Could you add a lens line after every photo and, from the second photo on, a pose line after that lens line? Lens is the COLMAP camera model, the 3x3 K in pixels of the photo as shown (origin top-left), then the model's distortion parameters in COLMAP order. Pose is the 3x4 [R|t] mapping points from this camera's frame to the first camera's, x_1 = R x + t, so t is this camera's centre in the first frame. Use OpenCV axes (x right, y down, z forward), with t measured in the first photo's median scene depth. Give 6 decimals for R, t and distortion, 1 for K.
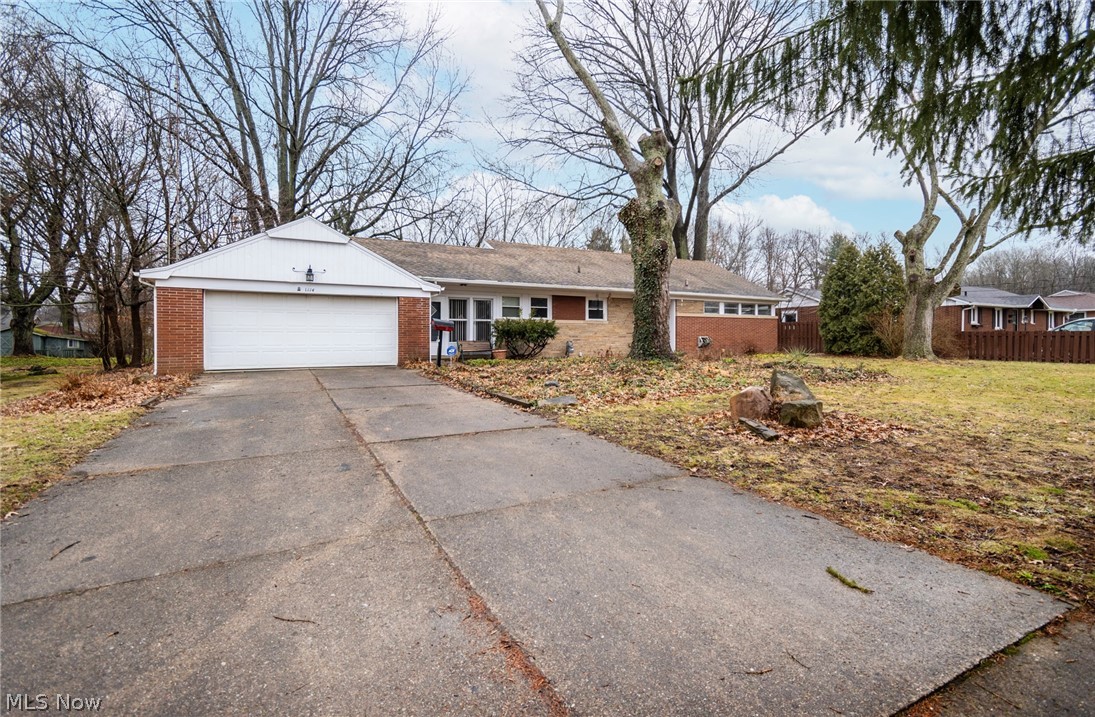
lens RADIAL K [[553.6, 0, 528.3], [0, 553.6, 338.9], [0, 0, 1]] dist [0.003469, -0.000116]
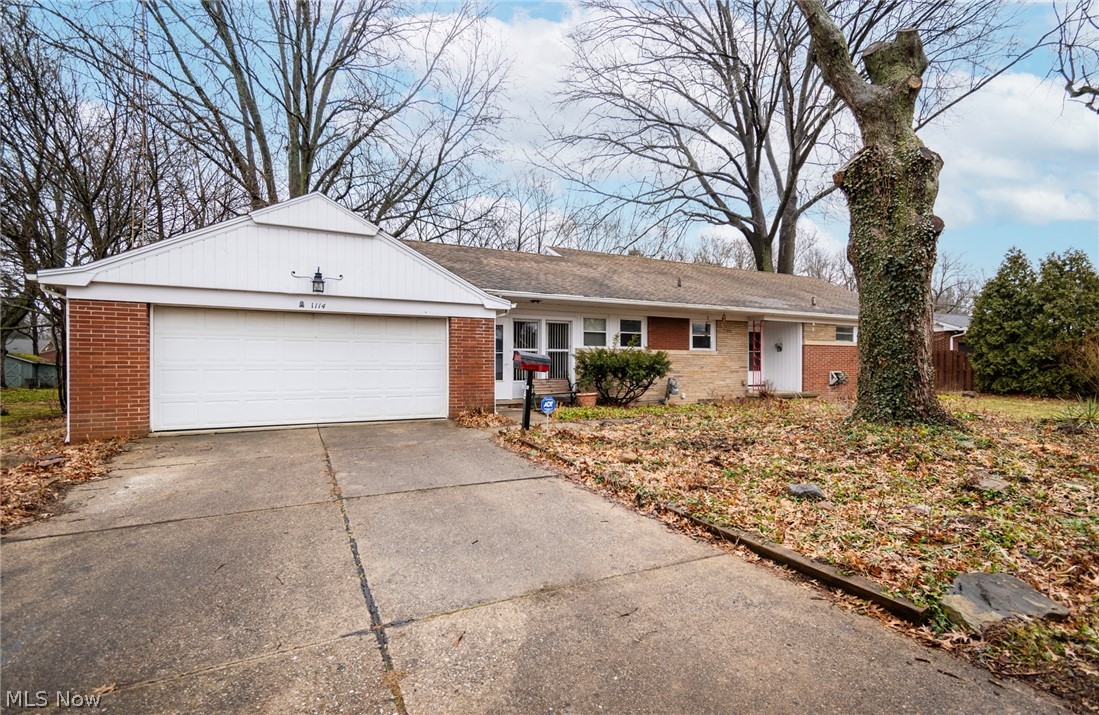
lens RADIAL K [[555.6, 0, 541.4], [0, 555.6, 361.8], [0, 0, 1]] dist [0.003469, -0.000116]
pose [[0.999961, 0.001830, -0.008634, -0.088347], [-0.001871, 0.999987, -0.004708, -0.013844], [0.008625, 0.004724, 0.999952, 0.243465]]
